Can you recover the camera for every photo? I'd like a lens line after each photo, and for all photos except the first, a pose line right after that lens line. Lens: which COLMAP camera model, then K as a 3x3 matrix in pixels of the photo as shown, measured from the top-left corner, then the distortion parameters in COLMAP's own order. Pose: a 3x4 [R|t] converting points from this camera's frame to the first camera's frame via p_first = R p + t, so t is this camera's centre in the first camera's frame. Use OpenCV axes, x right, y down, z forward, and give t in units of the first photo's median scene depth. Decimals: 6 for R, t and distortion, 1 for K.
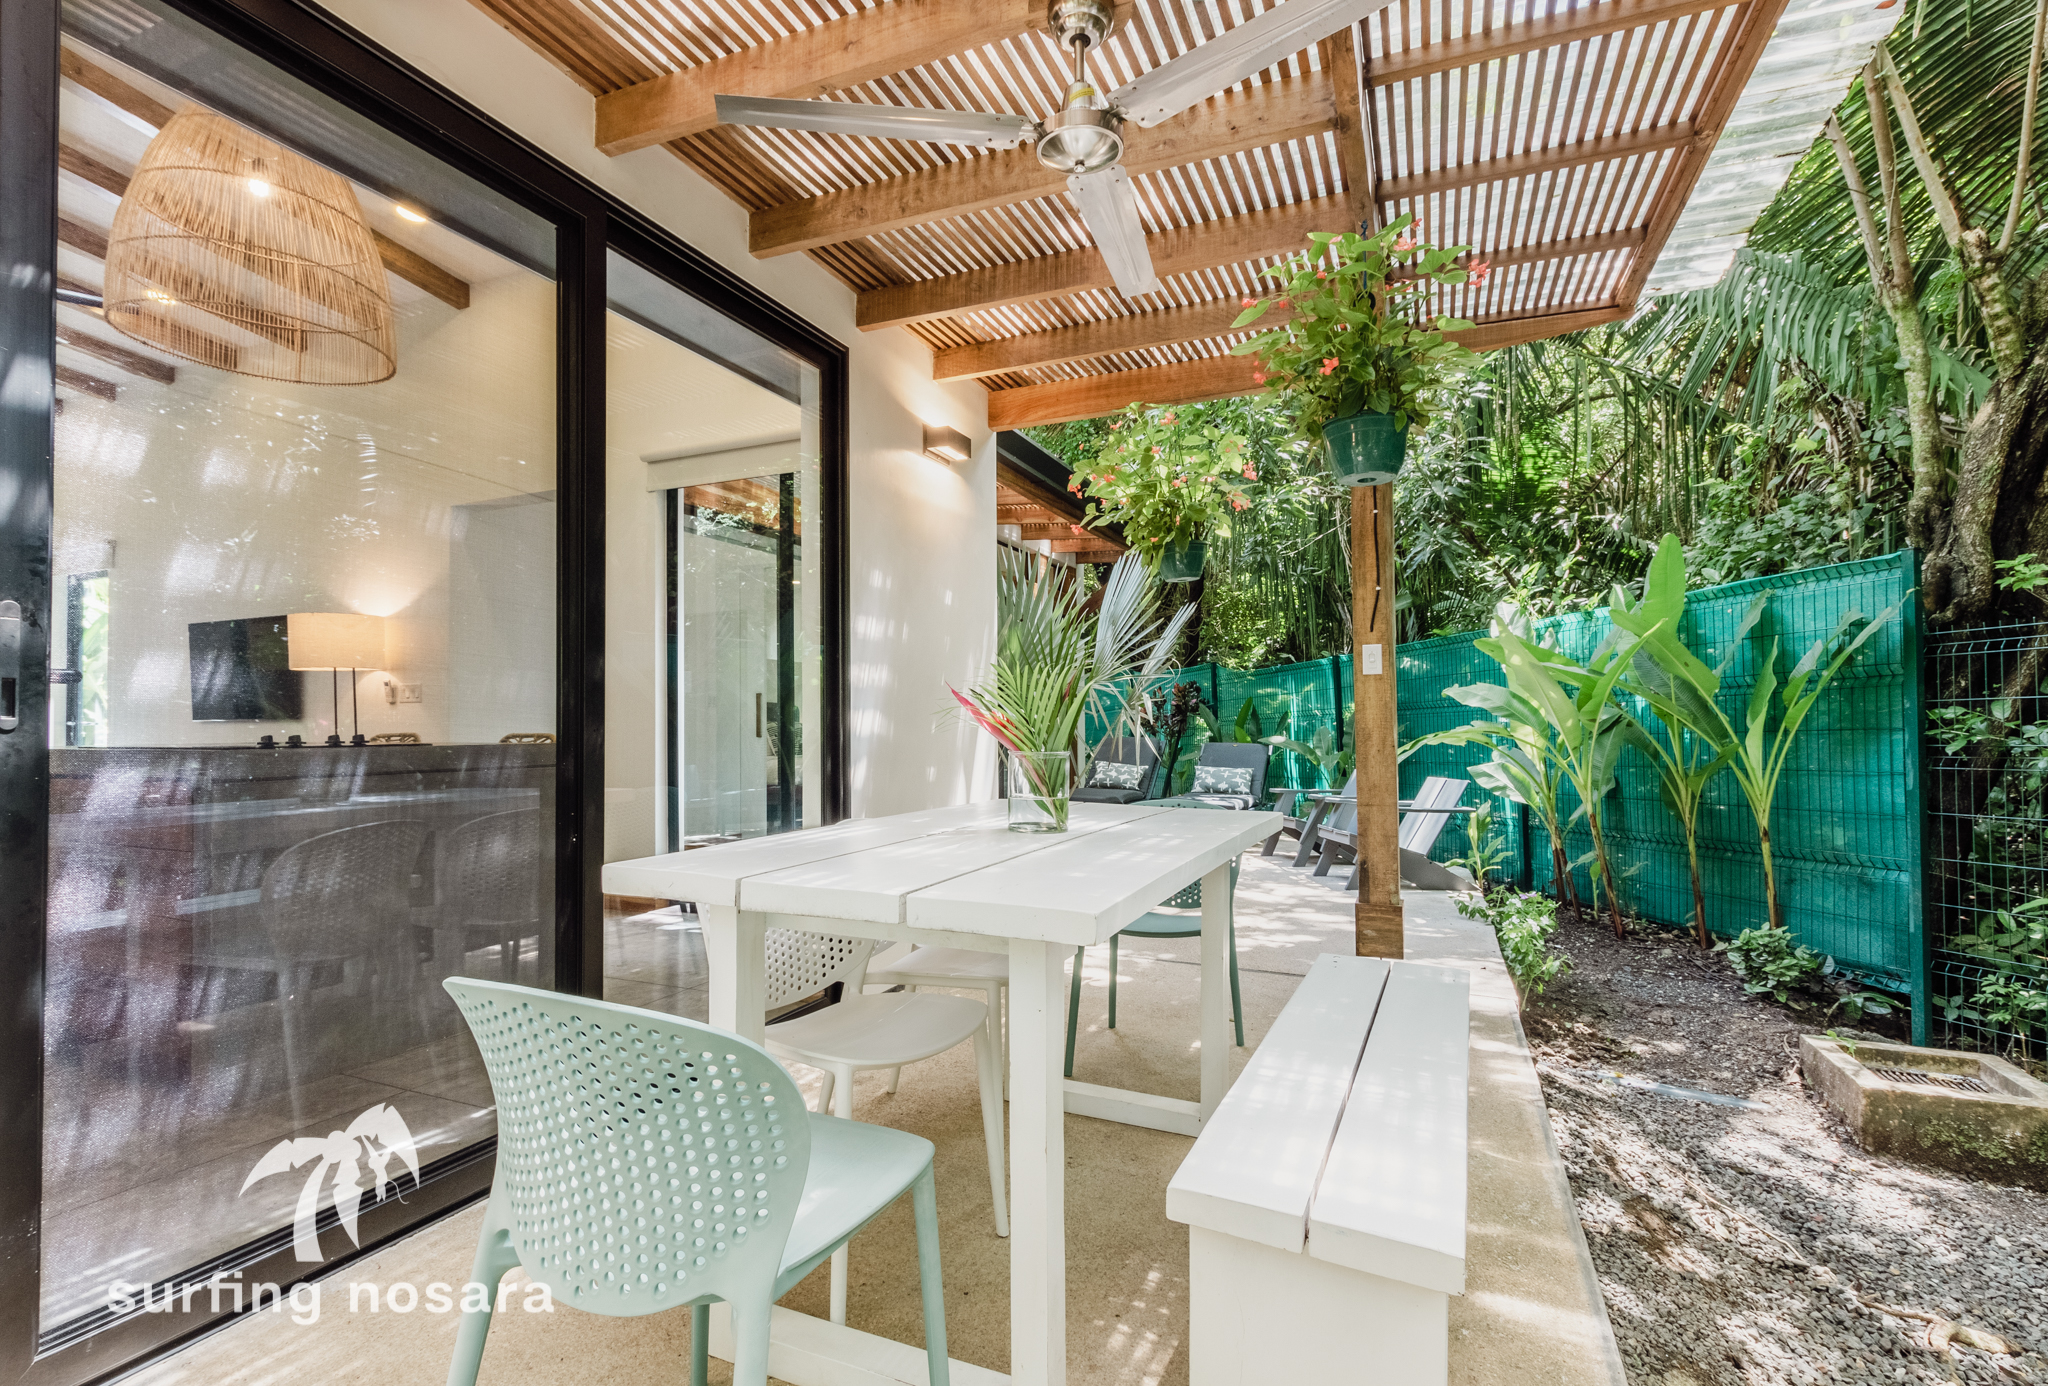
lens RADIAL K [[950.0, 0, 1013.6], [0, 950.0, 692.6], [0, 0, 1]] dist [0.000675, -0.000382]
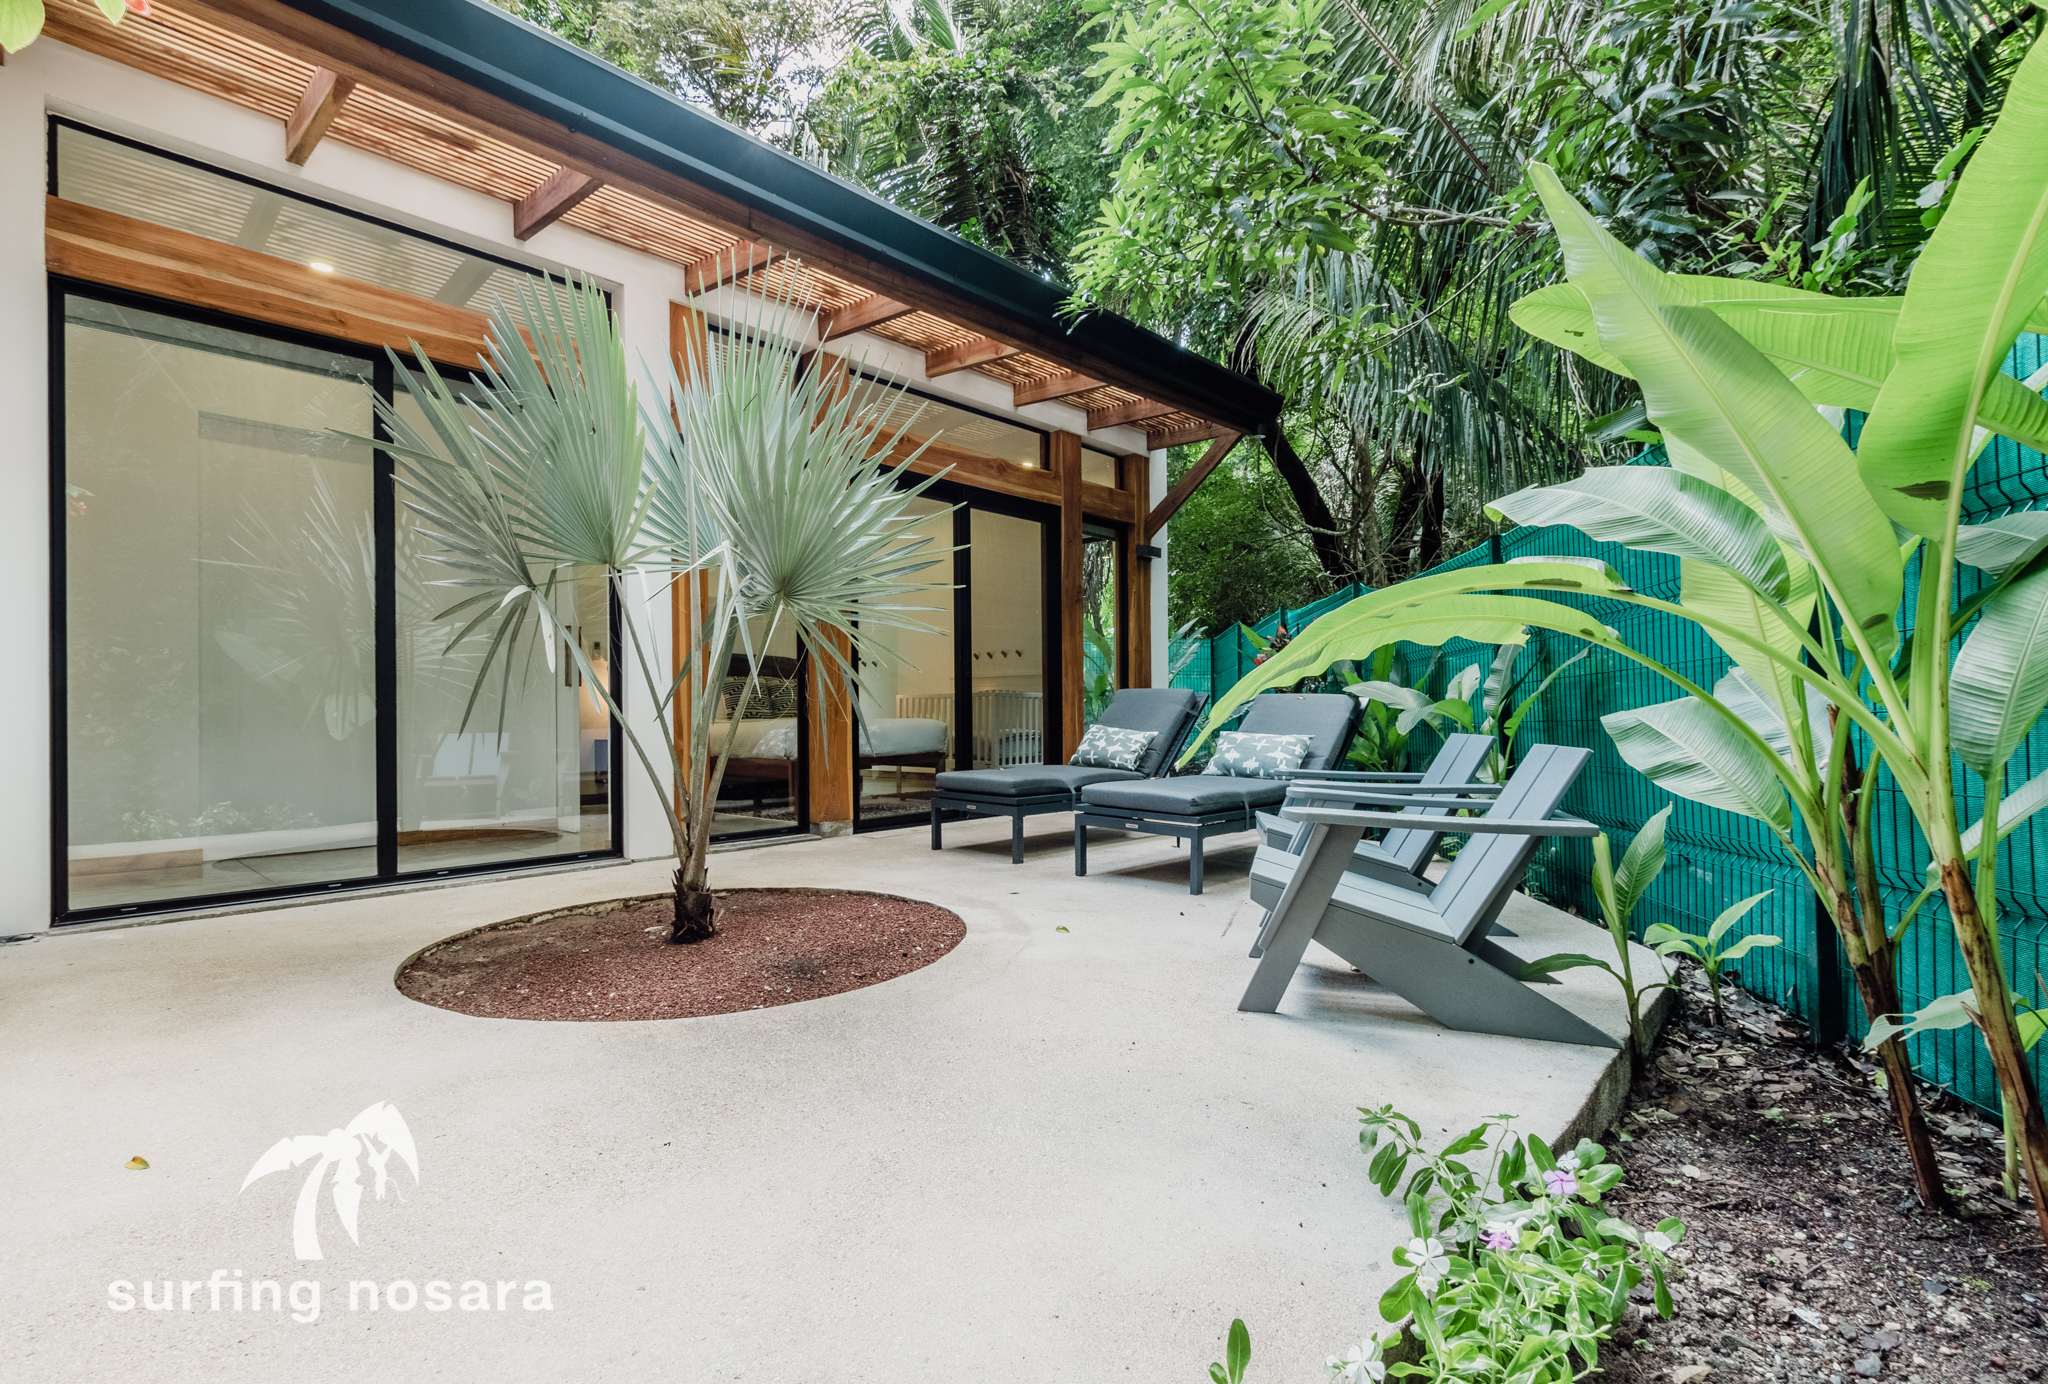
lens RADIAL K [[950.0, 0, 1013.6], [0, 950.0, 691.6], [0, 0, 1]] dist [0.000675, -0.000382]
pose [[0.947265, -0.011601, -0.320241, 0.398626], [0.016885, 0.999763, 0.013728, 0.063774], [0.320006, -0.018411, 0.947237, 0.594691]]
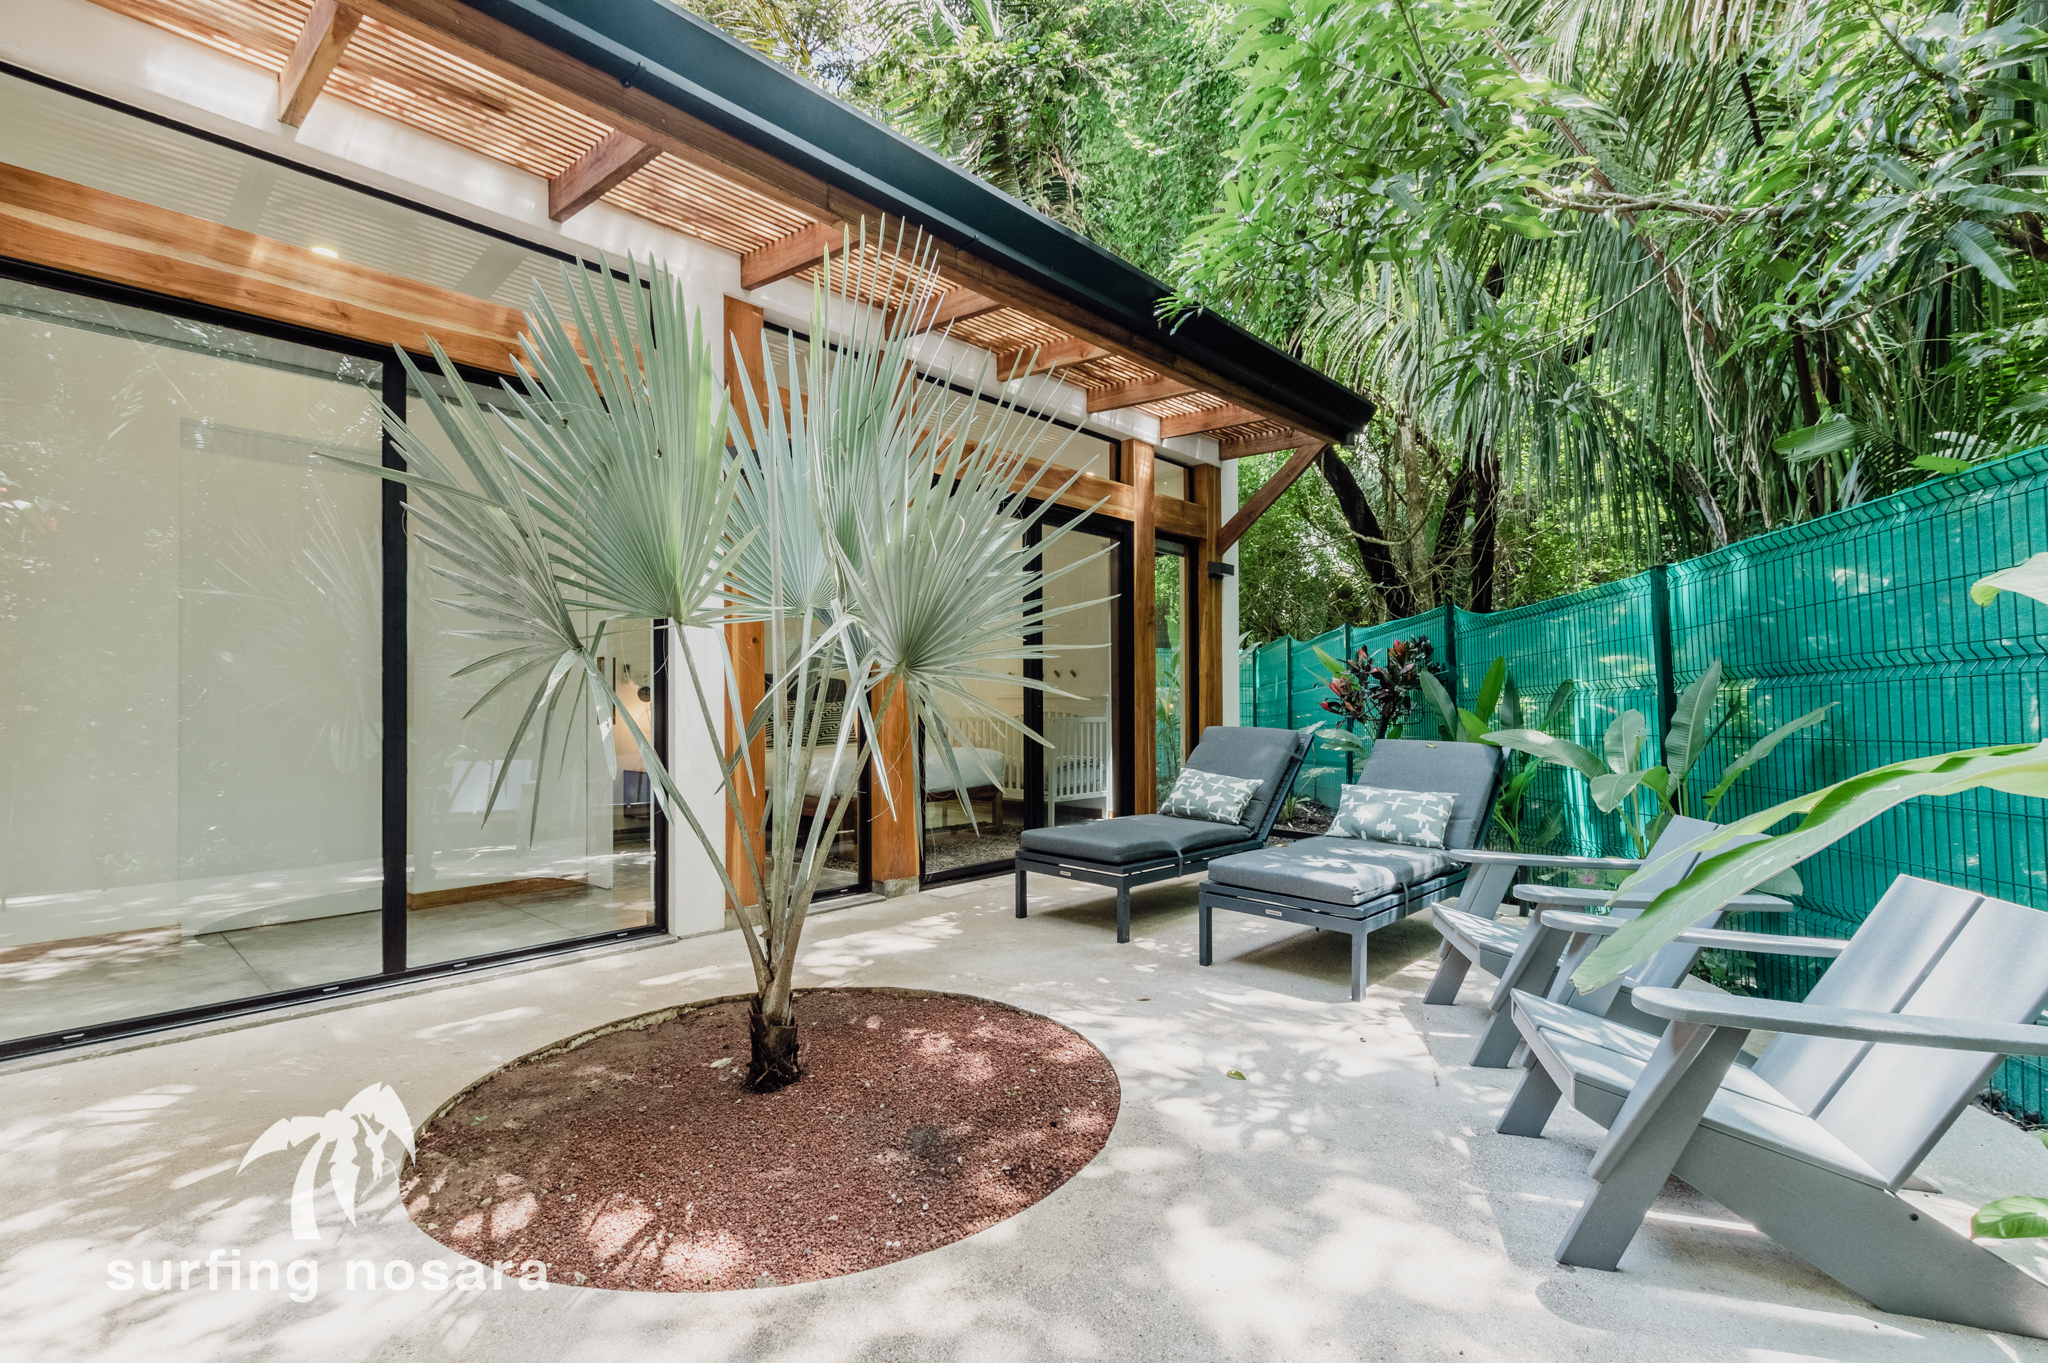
lens RADIAL K [[938.2, 0, 1024.0], [0, 938.2, 681.5], [0, 0, 1]] dist [0.000136, -0.000167]
pose [[0.948367, -0.009304, -0.317038, 0.290076], [0.012536, 0.999888, 0.008156, 0.020377], [0.316926, -0.011709, 0.948378, 0.683280]]
